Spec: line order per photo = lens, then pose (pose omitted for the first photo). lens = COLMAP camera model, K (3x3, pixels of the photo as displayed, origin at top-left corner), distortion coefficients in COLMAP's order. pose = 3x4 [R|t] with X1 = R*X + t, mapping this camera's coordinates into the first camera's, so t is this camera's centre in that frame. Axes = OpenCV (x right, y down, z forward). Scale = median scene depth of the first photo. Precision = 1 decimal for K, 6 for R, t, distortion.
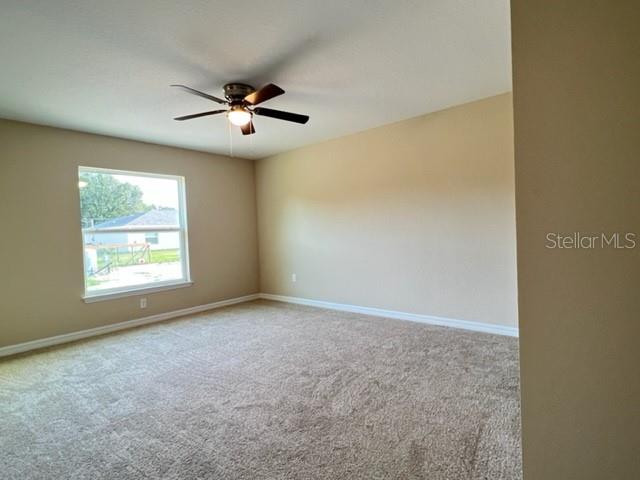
lens RADIAL K [[335.5, 0, 317.1], [0, 335.5, 239.9], [0, 0, 1]] dist [-0.000109, 0.000521]
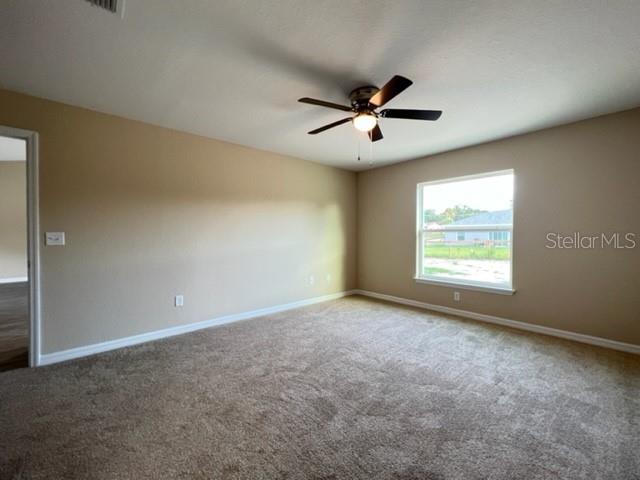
lens RADIAL K [[267.7, 0, 319.9], [0, 267.7, 235.5], [0, 0, 1]] dist [0.000312, 0.000602]
pose [[-0.123474, 0.045933, -0.991284, 0.449923], [-0.019827, 0.998615, 0.048743, -0.049966], [0.992150, 0.025673, -0.122392, 0.737698]]
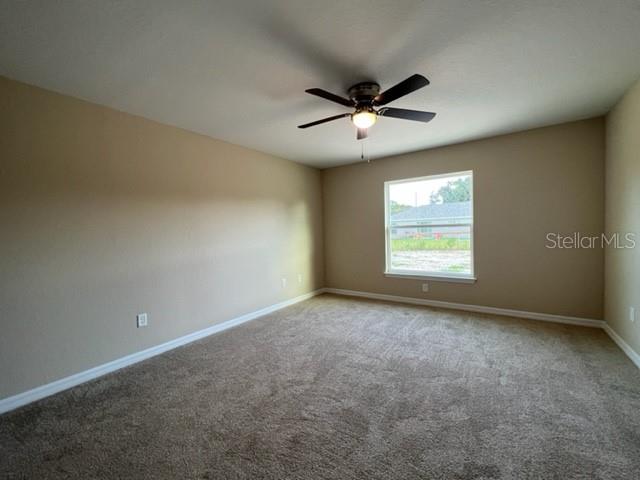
lens RADIAL K [[267.7, 0, 320.7], [0, 267.7, 236.6], [0, 0, 1]] dist [0.000312, 0.000602]
pose [[0.108405, 0.062201, -0.992159, 0.416323], [0.001174, 0.998032, 0.062697, -0.057719], [0.994106, -0.007962, 0.108118, 0.597781]]
